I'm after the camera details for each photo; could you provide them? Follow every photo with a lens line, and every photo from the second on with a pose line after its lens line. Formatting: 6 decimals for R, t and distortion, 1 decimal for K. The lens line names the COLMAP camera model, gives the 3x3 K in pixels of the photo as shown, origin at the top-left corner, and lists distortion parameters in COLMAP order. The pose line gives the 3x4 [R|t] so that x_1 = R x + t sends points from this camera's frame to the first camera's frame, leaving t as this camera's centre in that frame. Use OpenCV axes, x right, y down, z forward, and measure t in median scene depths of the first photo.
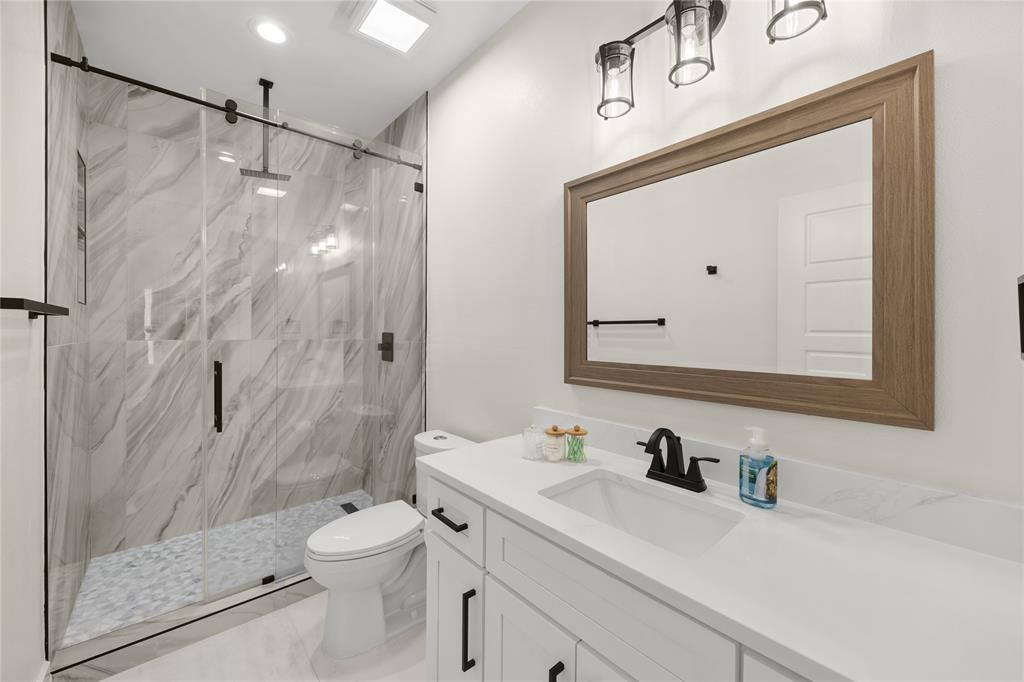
lens RADIAL K [[391.7, 0, 503.2], [0, 391.7, 324.2], [0, 0, 1]] dist [-0.002659, -0.000056]
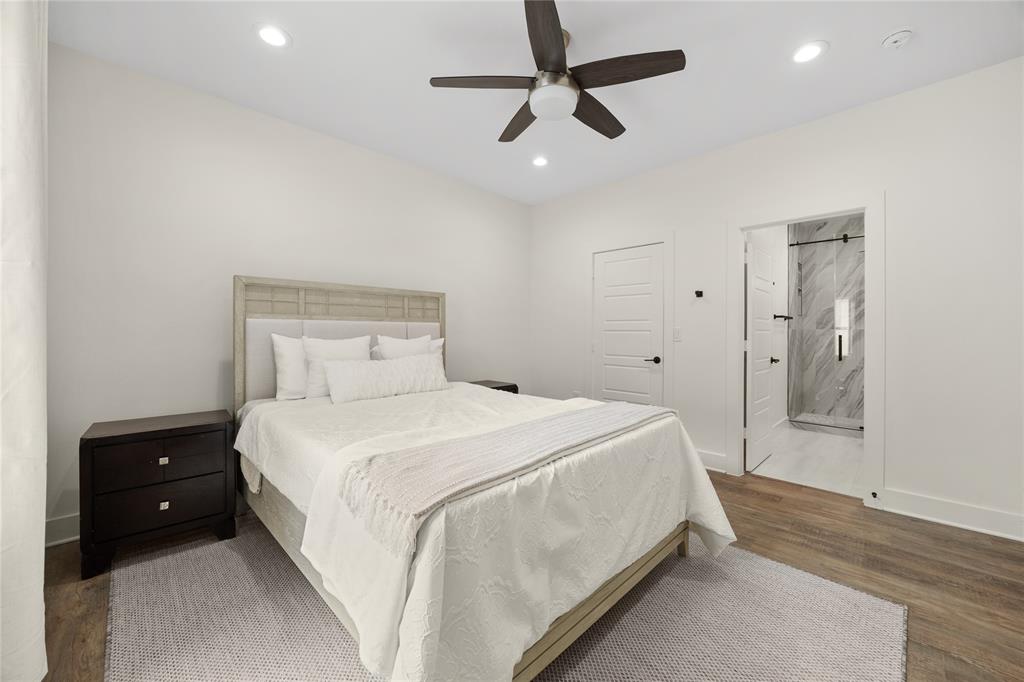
lens RADIAL K [[391.7, 0, 511.5], [0, 391.7, 331.9], [0, 0, 1]] dist [-0.002659, -0.000056]
pose [[0.072059, 0.000290, -0.997400, 1.404222], [0.001182, 0.999999, 0.000377, 0.054687], [0.997400, -0.001206, 0.072059, -1.131114]]
